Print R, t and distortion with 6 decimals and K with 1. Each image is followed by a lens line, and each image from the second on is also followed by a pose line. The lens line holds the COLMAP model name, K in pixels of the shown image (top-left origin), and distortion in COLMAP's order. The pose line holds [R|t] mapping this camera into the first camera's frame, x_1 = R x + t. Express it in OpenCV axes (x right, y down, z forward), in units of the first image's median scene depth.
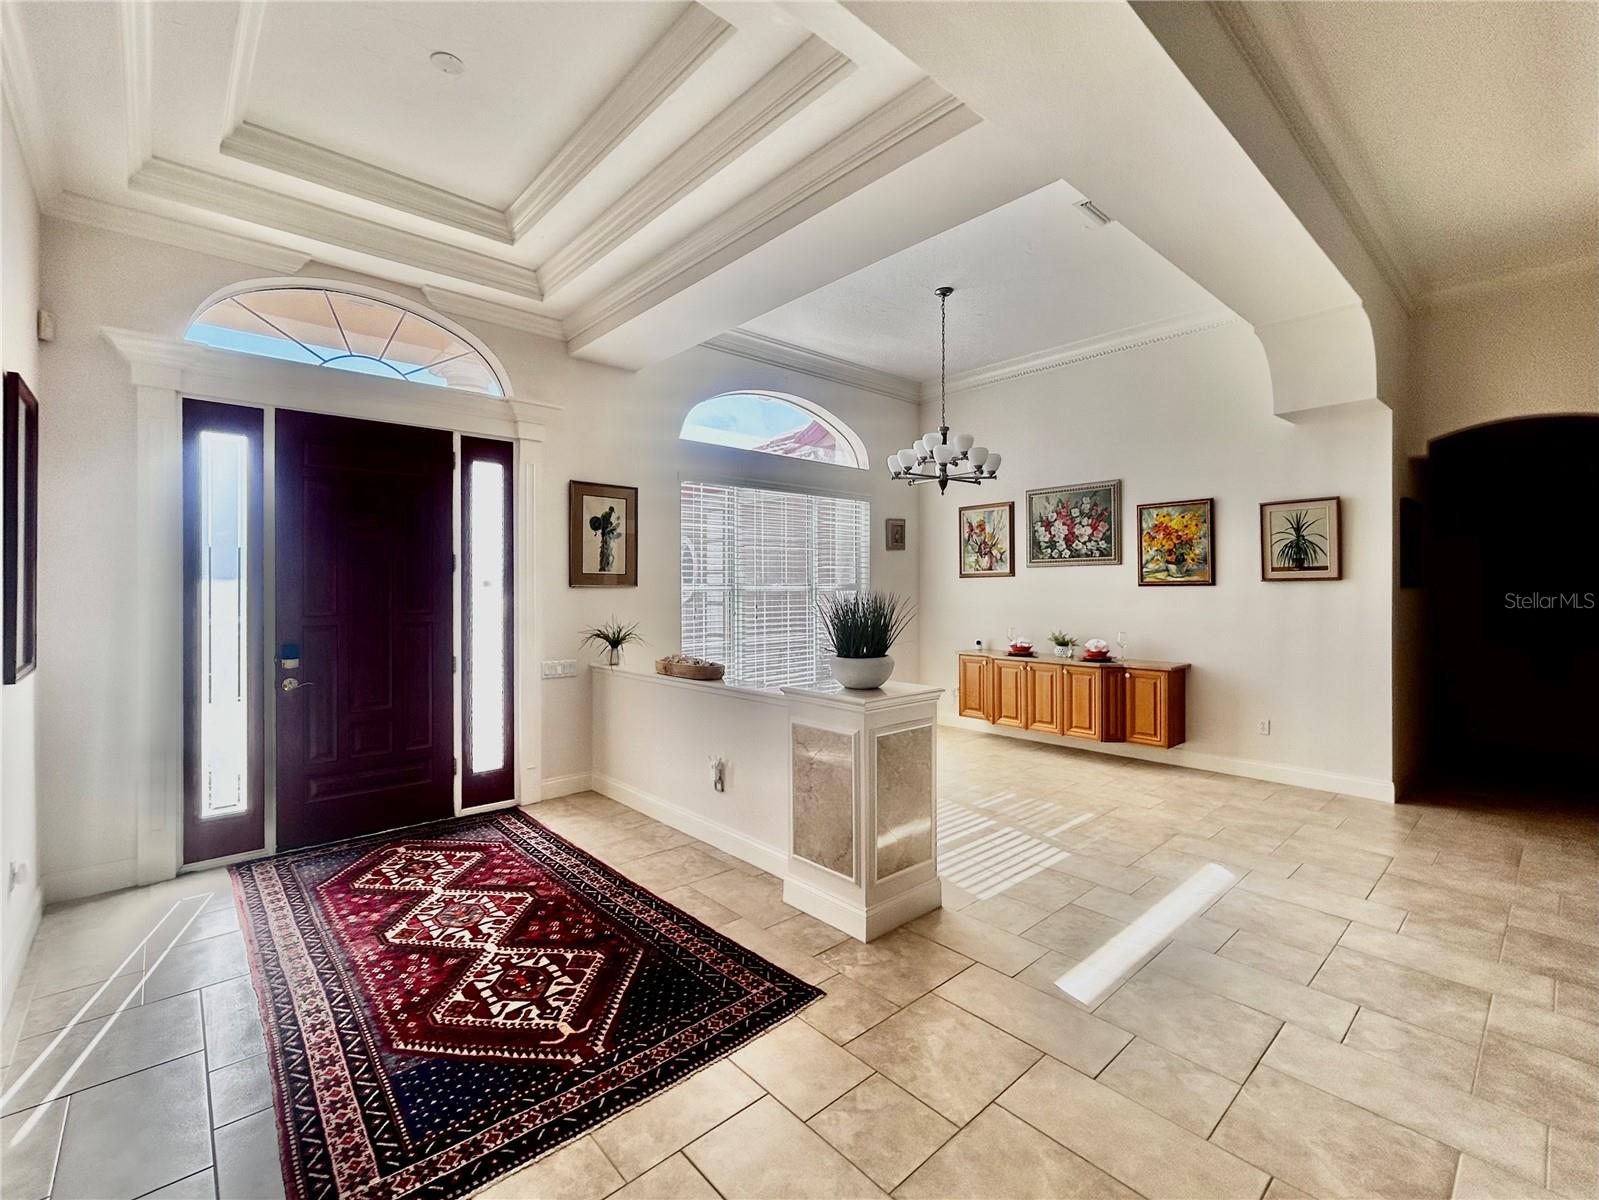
lens RADIAL K [[700.3, 0, 799.5], [0, 700.3, 600.0], [0, 0, 1]] dist [0.002236, 0.000732]
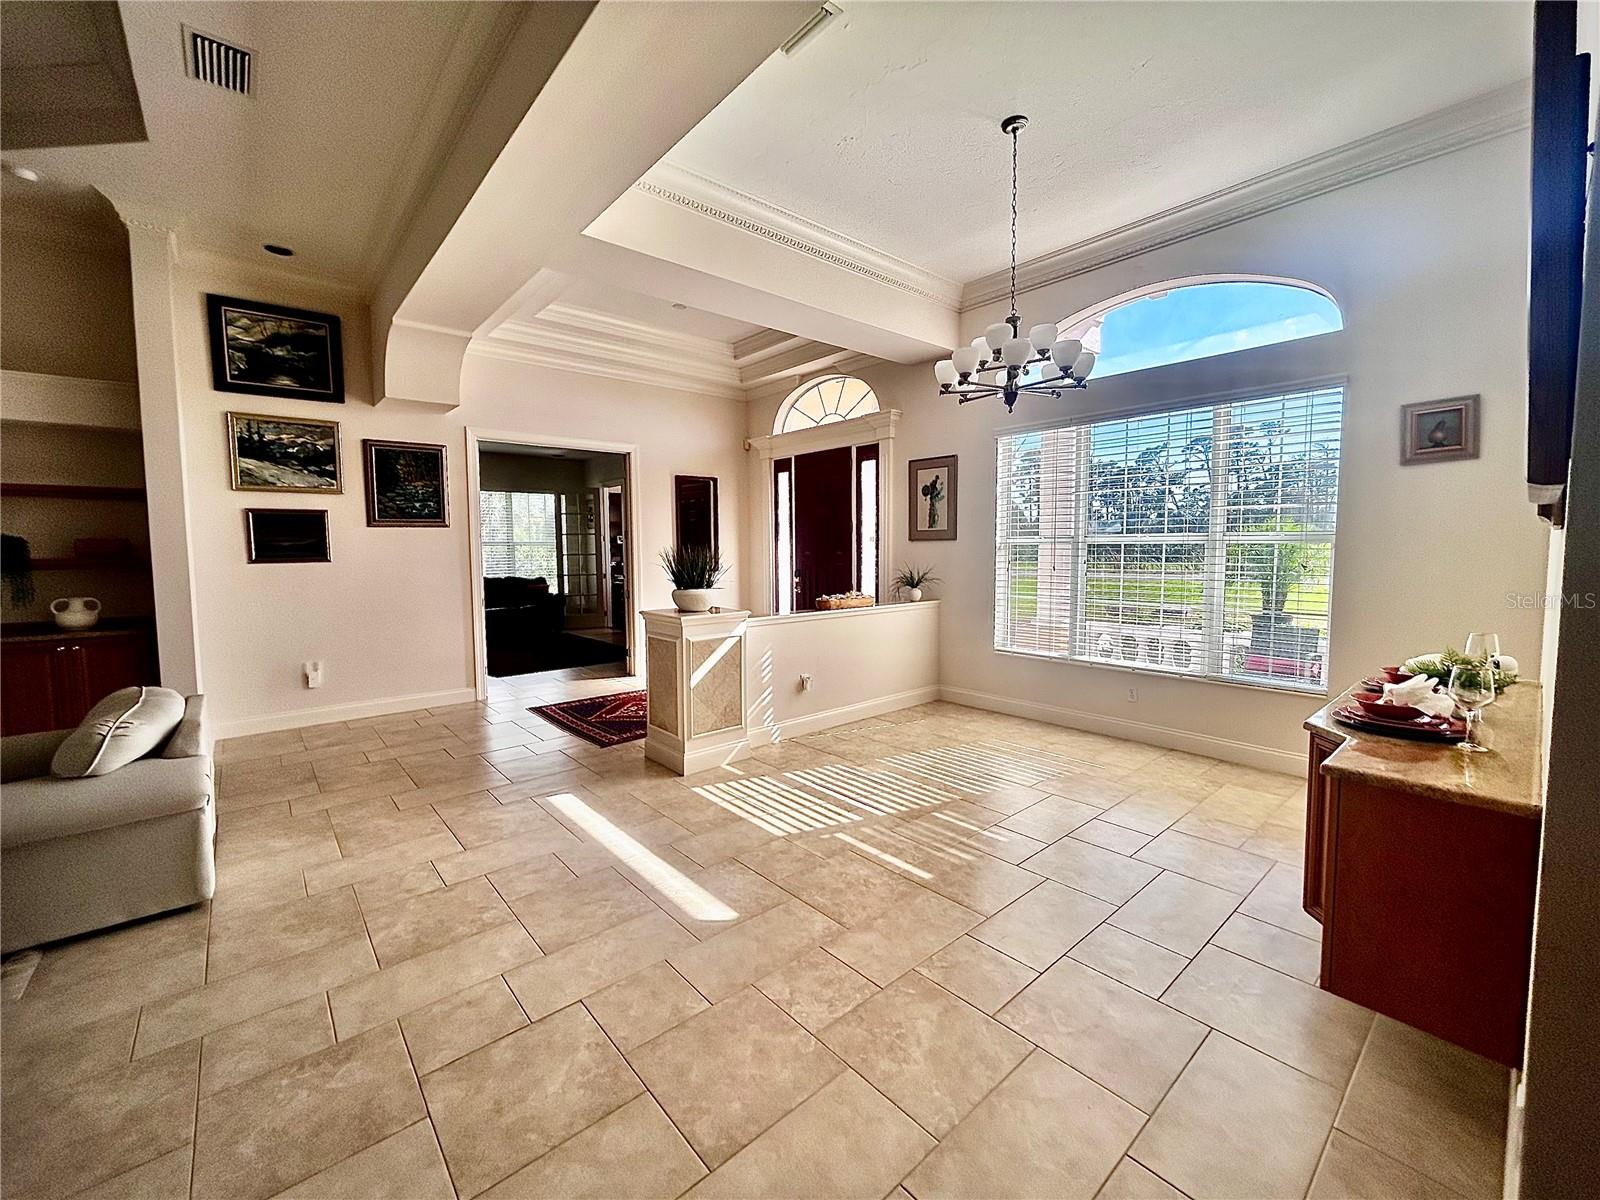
lens RADIAL K [[651.2, 0, 791.4], [0, 651.2, 593.4], [0, 0, 1]] dist [0.002267, 0.000038]
pose [[-0.031389, 0.070783, -0.996998, 1.049799], [-0.014779, 0.997347, 0.071273, -0.004067], [0.999398, 0.016972, -0.030259, 0.913021]]
